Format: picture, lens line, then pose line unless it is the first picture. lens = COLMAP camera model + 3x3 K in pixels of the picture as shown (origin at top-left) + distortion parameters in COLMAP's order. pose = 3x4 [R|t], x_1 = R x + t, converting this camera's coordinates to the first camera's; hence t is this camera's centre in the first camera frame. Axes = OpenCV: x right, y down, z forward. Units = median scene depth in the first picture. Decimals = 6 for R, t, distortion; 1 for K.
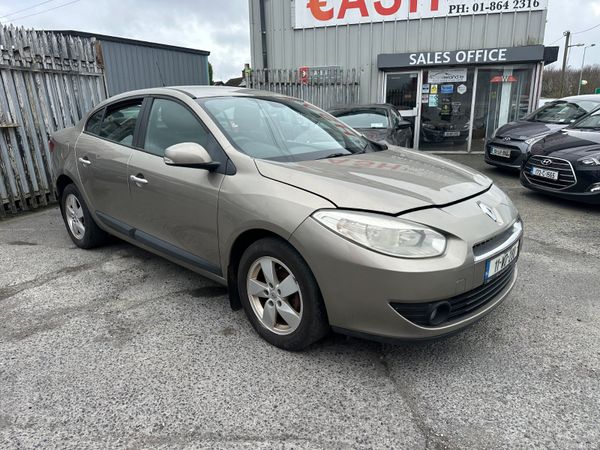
lens RADIAL K [[420.2, 0, 300.5], [0, 420.2, 224.7], [0, 0, 1]] dist [0.050299, -0.061258]
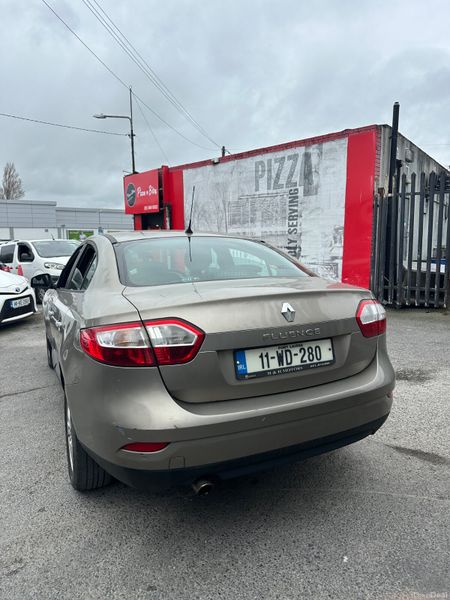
lens RADIAL K [[420.2, 0, 226.5], [0, 420.2, 302.2], [0, 0, 1]] dist [0.050299, -0.061258]
pose [[-0.922657, -0.033022, 0.384204, -0.477878], [0.119305, 0.923000, 0.365838, -0.331570], [-0.366701, 0.383381, -0.847673, 1.191981]]
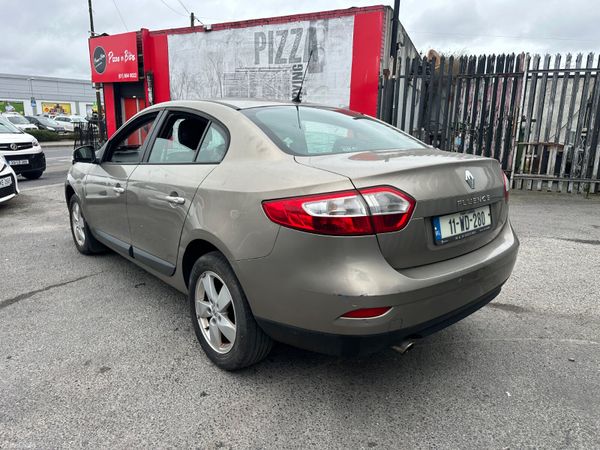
lens RADIAL K [[420.2, 0, 299.4], [0, 420.2, 226.8], [0, 0, 1]] dist [0.050299, -0.061258]
pose [[-0.992095, -0.035797, 0.120278, -0.300097], [0.026140, 0.878481, 0.477061, -0.334077], [-0.122739, 0.476434, -0.870601, 1.237407]]
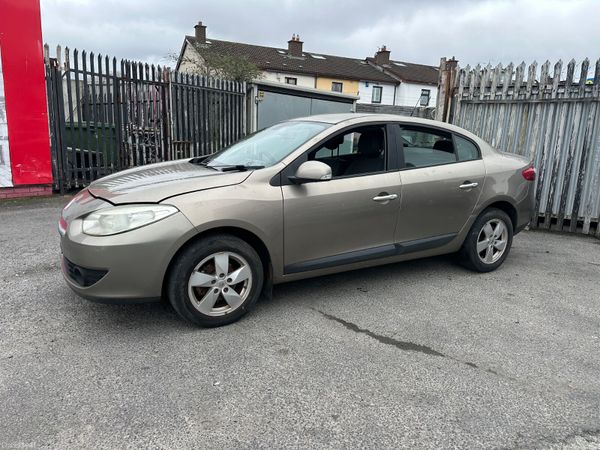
lens RADIAL K [[420.2, 0, 297.6], [0, 420.2, 221.9], [0, 0, 1]] dist [0.050299, -0.061258]
pose [[-0.323726, 0.190200, -0.926836, 0.594685], [-0.274438, 0.918597, 0.284365, -0.220090], [0.905475, 0.346415, -0.245176, 0.804407]]
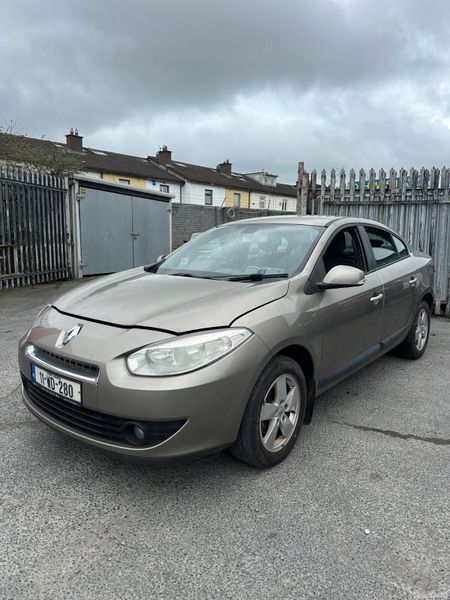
lens RADIAL K [[420.2, 0, 226.1], [0, 420.2, 297.5], [0, 0, 1]] dist [0.050299, -0.061258]
pose [[0.041143, 0.155776, -0.986935, 0.582572], [-0.272474, 0.952082, 0.138916, -0.143622], [0.961283, 0.263199, 0.081616, 0.507996]]
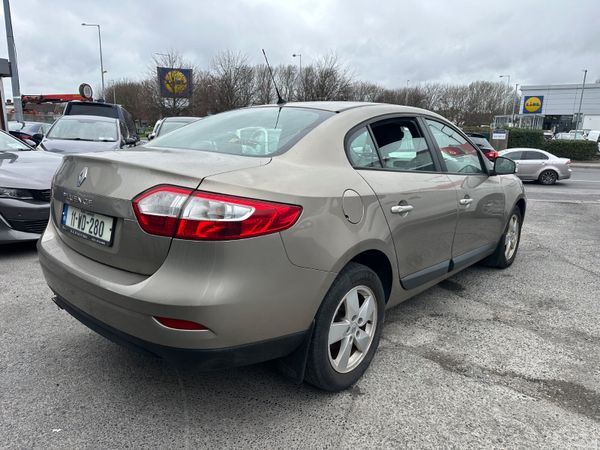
lens RADIAL K [[420.2, 0, 298.5], [0, 420.2, 226.3], [0, 0, 1]] dist [0.050299, -0.061258]
pose [[-0.018055, -0.210292, 0.977472, -0.728566], [0.244271, 0.947078, 0.208265, -0.189800], [-0.969539, 0.242528, 0.034269, 0.733257]]
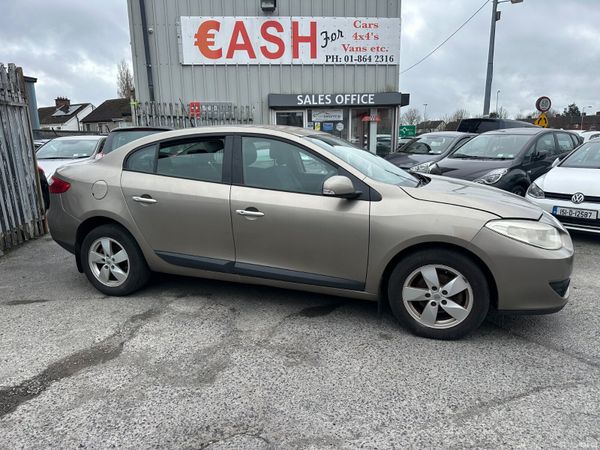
lens RADIAL K [[420.2, 0, 298.5], [0, 420.2, 226.3], [0, 0, 1]] dist [0.050299, -0.061258]
pose [[0.919126, -0.076975, 0.386372, -0.361645], [0.103748, 0.993401, -0.048893, -0.005907], [-0.380059, 0.085024, 0.921046, 0.004204]]
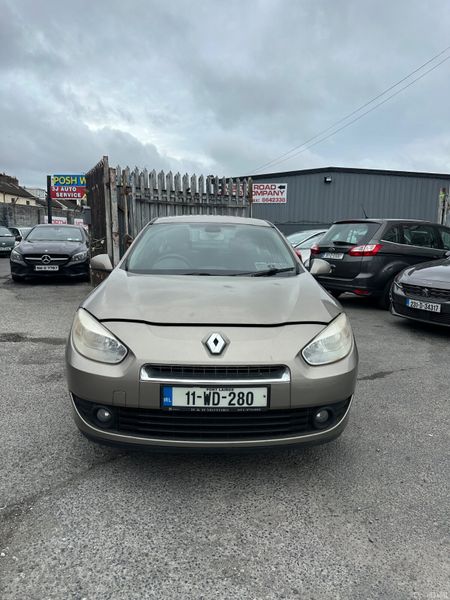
lens RADIAL K [[420.2, 0, 223.5], [0, 420.2, 295.9], [0, 0, 1]] dist [0.050299, -0.061258]
pose [[0.703844, 0.125518, -0.699177, 0.440971], [-0.211652, 0.976616, -0.037741, -0.040467], [0.678090, 0.174546, 0.713952, 0.134378]]
